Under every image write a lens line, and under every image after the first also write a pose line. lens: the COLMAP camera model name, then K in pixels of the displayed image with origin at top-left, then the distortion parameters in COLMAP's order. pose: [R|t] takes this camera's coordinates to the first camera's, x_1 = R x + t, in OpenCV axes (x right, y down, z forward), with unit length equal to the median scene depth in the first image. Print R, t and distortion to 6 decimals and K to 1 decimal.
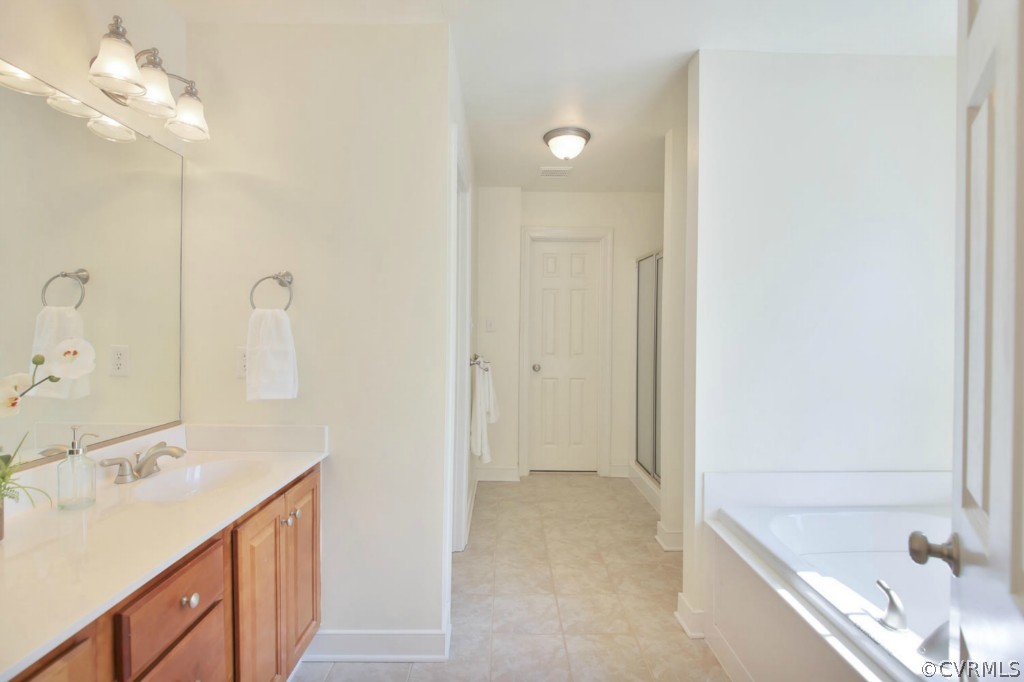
lens RADIAL K [[474.3, 0, 515.6], [0, 474.3, 341.7], [0, 0, 1]] dist [-0.024731, 0.000126]
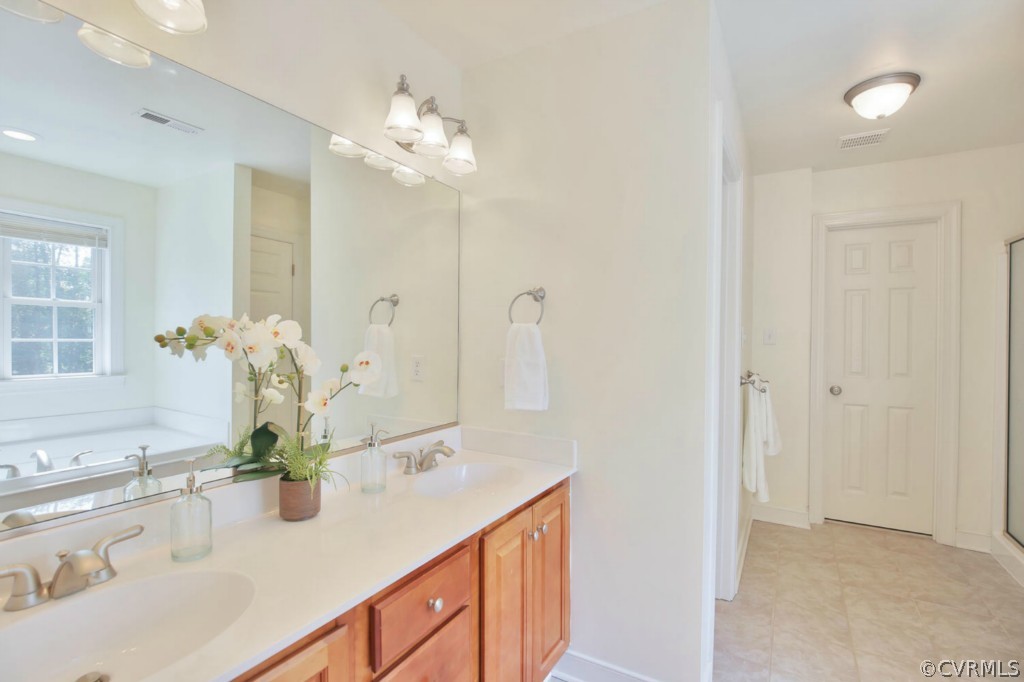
lens RADIAL K [[470.0, 0, 511.2], [0, 470.0, 343.2], [0, 0, 1]] dist [0.041884, -0.052065]
pose [[0.850074, 0.000793, -0.526662, 0.001601], [-0.012868, 0.999732, -0.019265, -0.005123], [0.526506, 0.023154, 0.849856, 0.105107]]
